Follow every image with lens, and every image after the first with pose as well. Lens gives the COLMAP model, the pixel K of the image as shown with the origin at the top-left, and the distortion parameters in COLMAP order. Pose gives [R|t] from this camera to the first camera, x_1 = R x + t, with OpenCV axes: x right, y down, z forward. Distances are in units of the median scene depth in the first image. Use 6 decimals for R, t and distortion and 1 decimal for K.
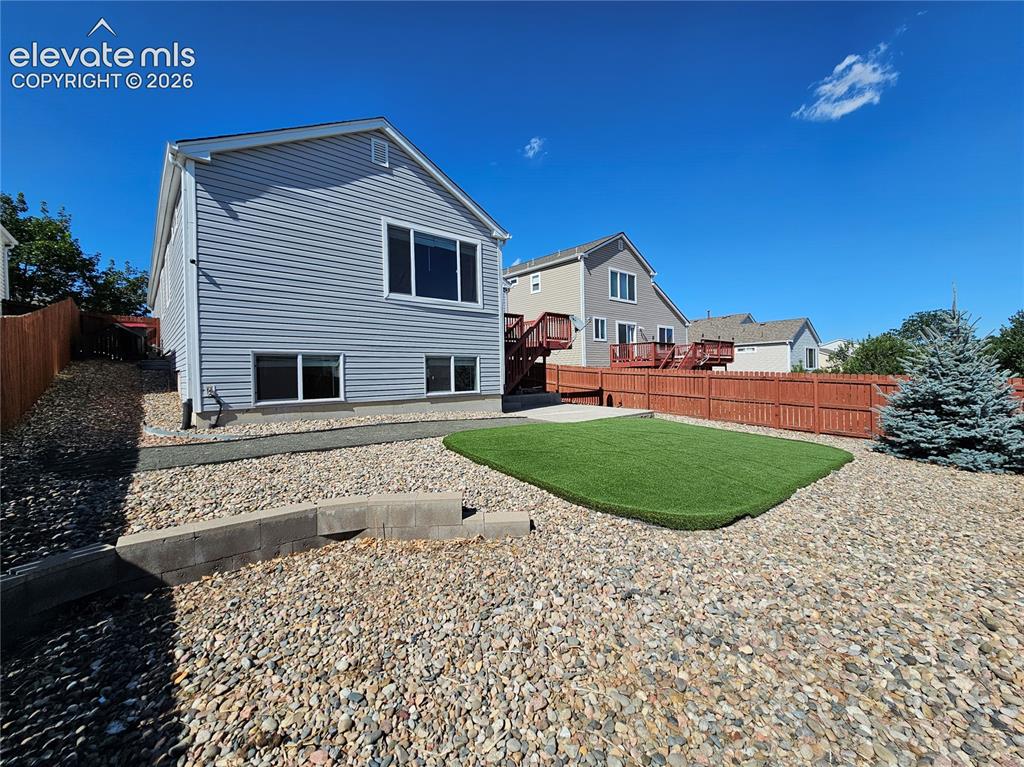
lens RADIAL K [[418.7, 0, 512.9], [0, 418.7, 379.9], [0, 0, 1]] dist [-0.001627, -0.001264]
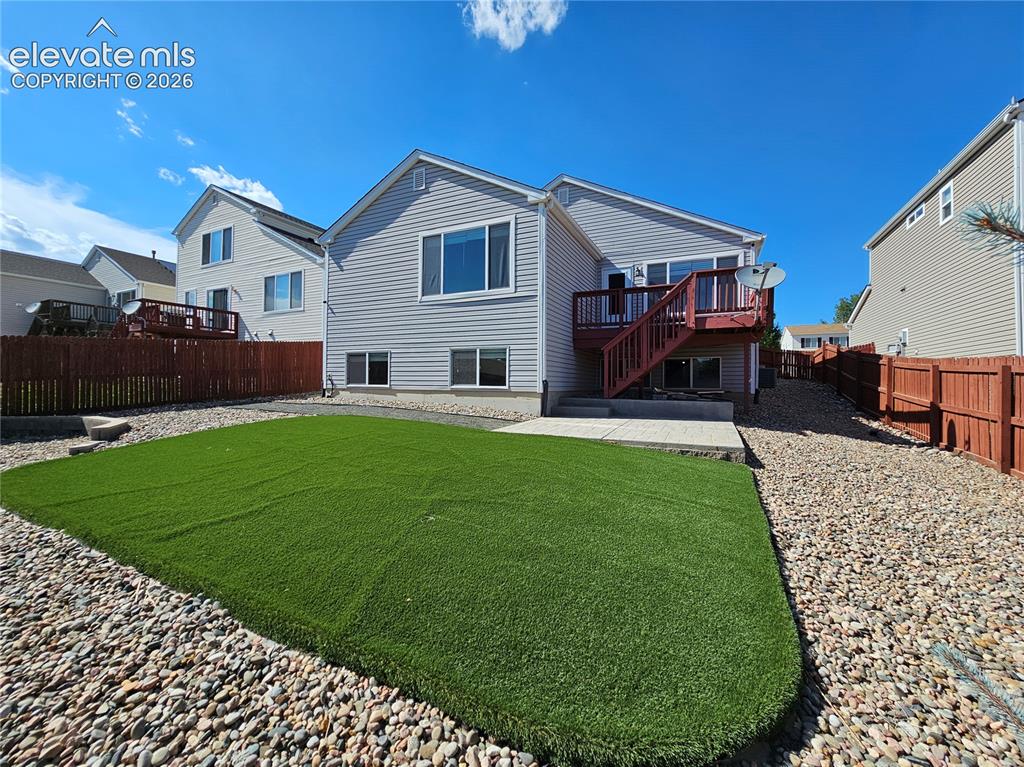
lens RADIAL K [[418.7, 0, 512.6], [0, 418.7, 380.7], [0, 0, 1]] dist [-0.001627, -0.001264]
pose [[0.378811, 0.012578, -0.925389, 0.780567], [-0.031457, 0.999505, 0.000709, 0.013600], [0.924939, 0.028842, 0.379019, 0.718849]]
